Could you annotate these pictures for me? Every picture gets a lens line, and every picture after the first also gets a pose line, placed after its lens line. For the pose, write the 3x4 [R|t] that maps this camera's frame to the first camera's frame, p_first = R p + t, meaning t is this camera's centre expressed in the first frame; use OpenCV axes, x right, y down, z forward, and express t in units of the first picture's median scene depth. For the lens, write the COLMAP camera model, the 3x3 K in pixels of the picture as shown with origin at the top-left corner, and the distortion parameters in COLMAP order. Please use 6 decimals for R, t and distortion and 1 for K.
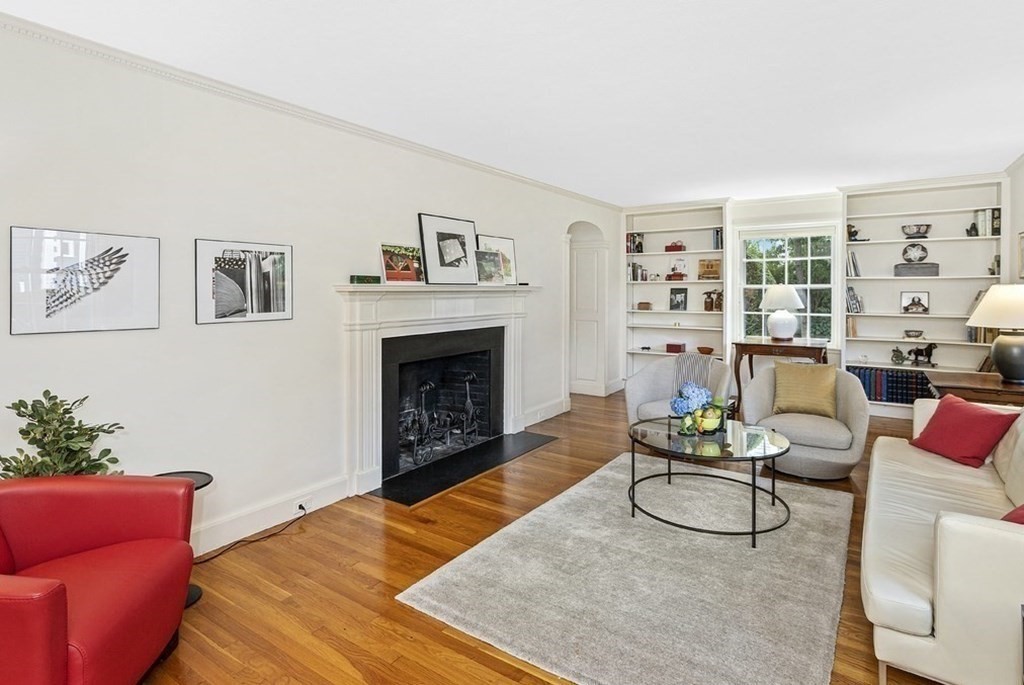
lens RADIAL K [[537.1, 0, 515.0], [0, 537.1, 294.0], [0, 0, 1]] dist [-0.002317, 0.000030]
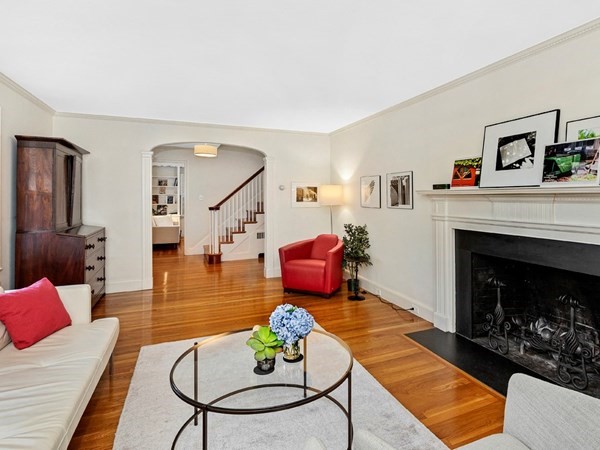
lens RADIAL K [[274.7, 0, 300.3], [0, 274.7, 218.8], [0, 0, 1]] dist [0.001119, -0.014553]
pose [[-0.533626, 0.055869, -0.843873, 0.352148], [-0.025989, 0.996261, 0.082392, 0.005703], [0.845321, 0.065898, -0.530179, 0.644328]]
